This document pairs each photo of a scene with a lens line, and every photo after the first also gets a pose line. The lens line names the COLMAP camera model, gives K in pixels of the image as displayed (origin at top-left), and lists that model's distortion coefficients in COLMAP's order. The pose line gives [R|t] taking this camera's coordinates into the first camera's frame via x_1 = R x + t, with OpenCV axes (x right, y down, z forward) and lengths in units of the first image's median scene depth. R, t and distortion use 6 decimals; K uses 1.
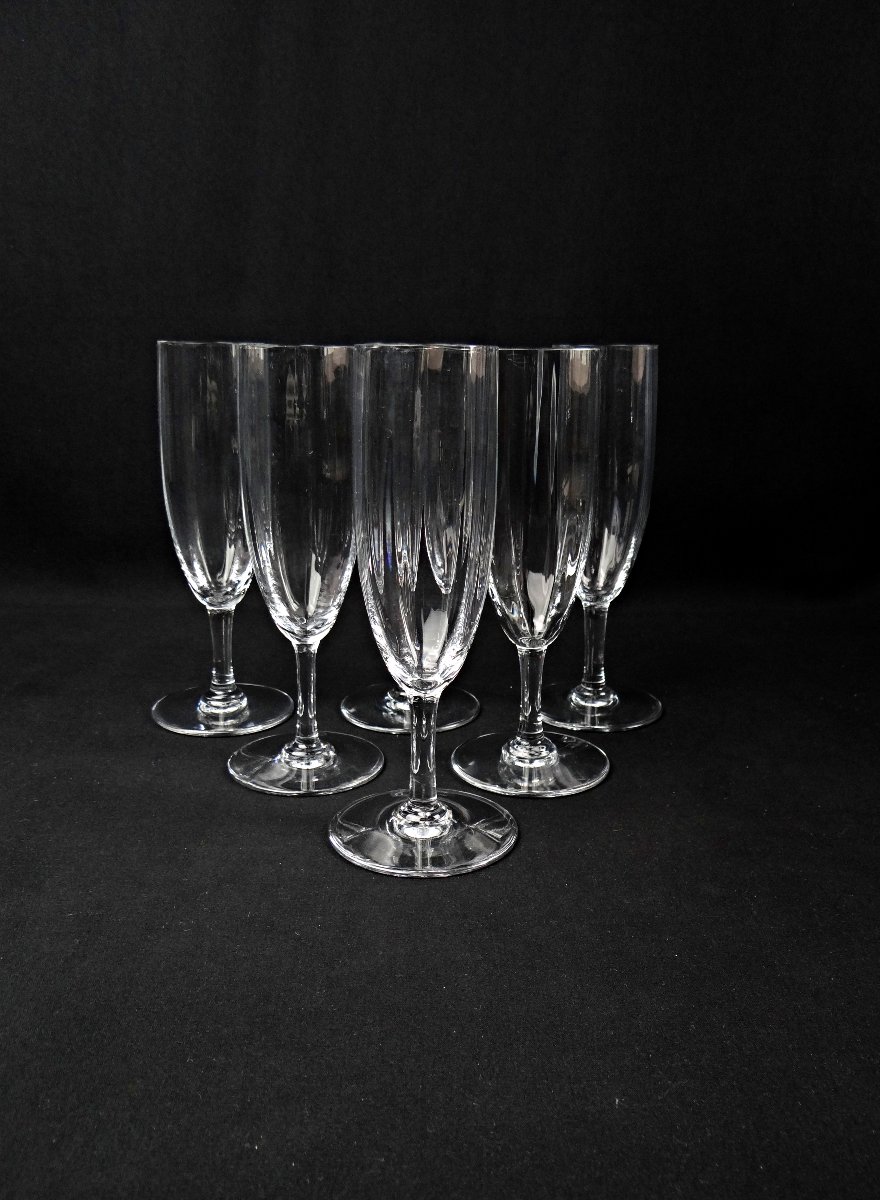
lens RADIAL K [[1002.1, 0, 437.2], [0, 1002.1, 603.3], [0, 0, 1]] dist [-0.008209, -0.001275]
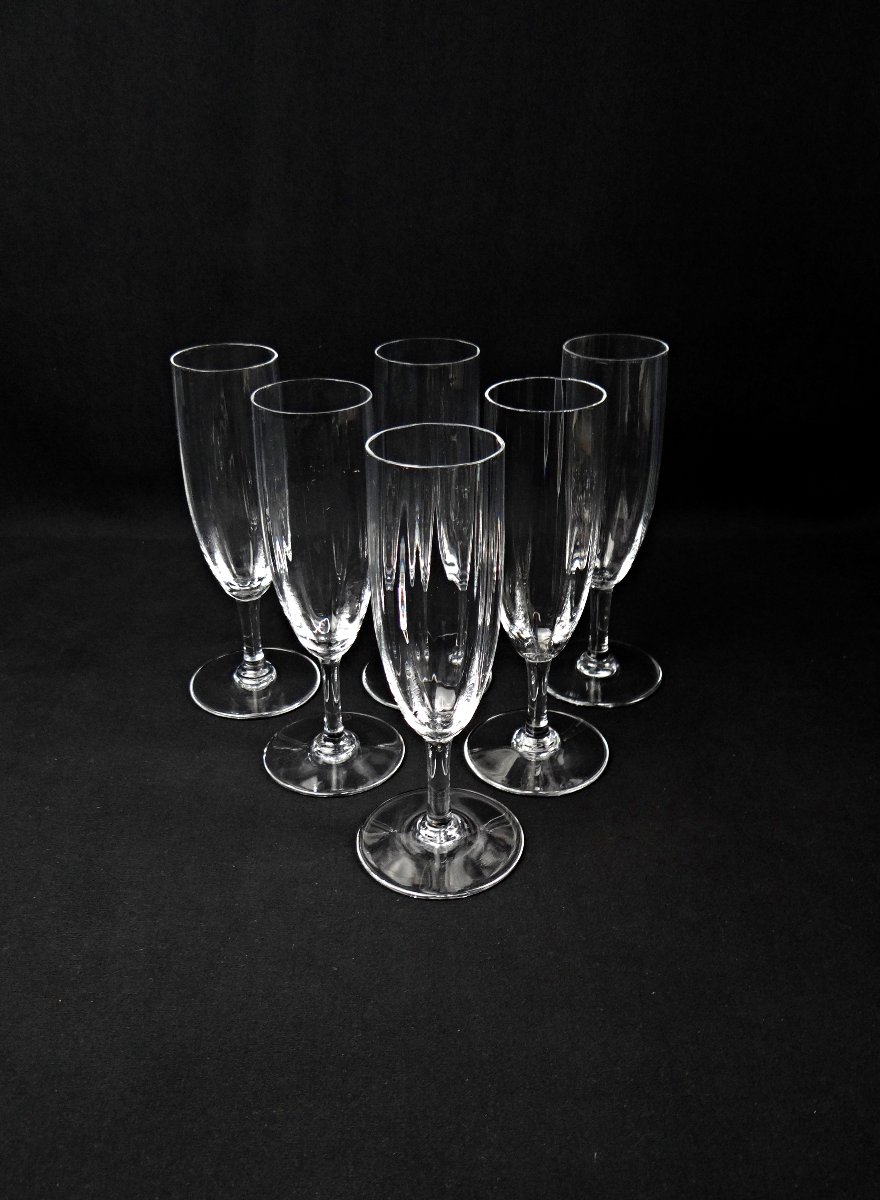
lens RADIAL K [[1002.1, 0, 437.2], [0, 1002.1, 603.3], [0, 0, 1]] dist [-0.008209, -0.001275]
pose [[0.999760, -0.010152, -0.019409, 0.006263], [0.014388, 0.972510, 0.232414, -0.256822], [0.016516, -0.232638, 0.972423, -0.036722]]
